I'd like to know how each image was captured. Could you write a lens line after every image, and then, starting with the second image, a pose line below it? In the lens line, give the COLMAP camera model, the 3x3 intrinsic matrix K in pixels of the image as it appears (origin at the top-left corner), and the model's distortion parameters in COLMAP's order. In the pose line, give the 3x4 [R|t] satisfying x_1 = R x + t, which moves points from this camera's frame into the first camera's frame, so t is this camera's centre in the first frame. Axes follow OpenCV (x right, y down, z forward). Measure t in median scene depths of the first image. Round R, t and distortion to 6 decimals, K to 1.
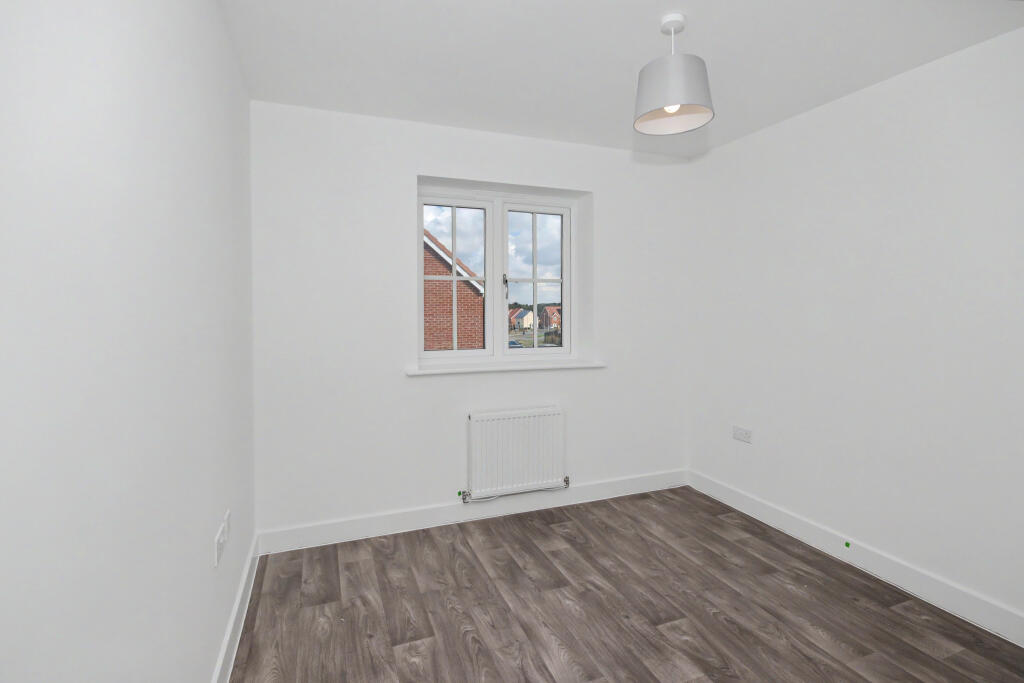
lens RADIAL K [[502.4, 0, 511.6], [0, 502.4, 338.6], [0, 0, 1]] dist [-0.005384, 0.001512]
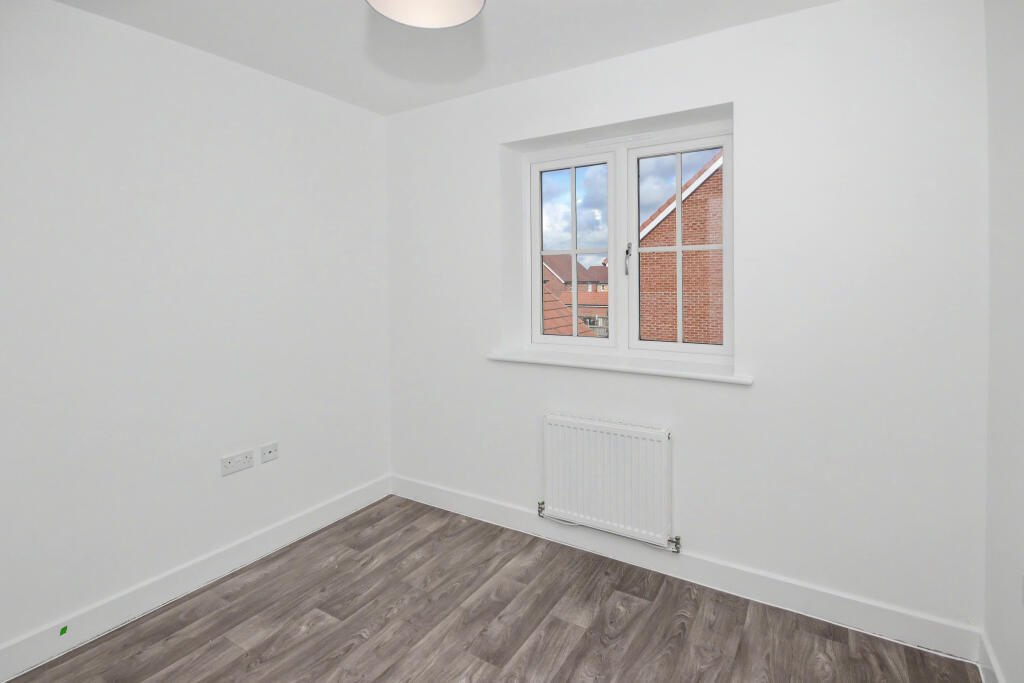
lens RADIAL K [[502.4, 0, 512.6], [0, 502.4, 315.3], [0, 0, 1]] dist [-0.005384, 0.001512]
pose [[0.596338, 0.046743, -0.801371, 0.602005], [-0.040914, 0.998776, 0.027811, -0.039680], [0.801690, 0.016202, 0.597521, 0.492550]]
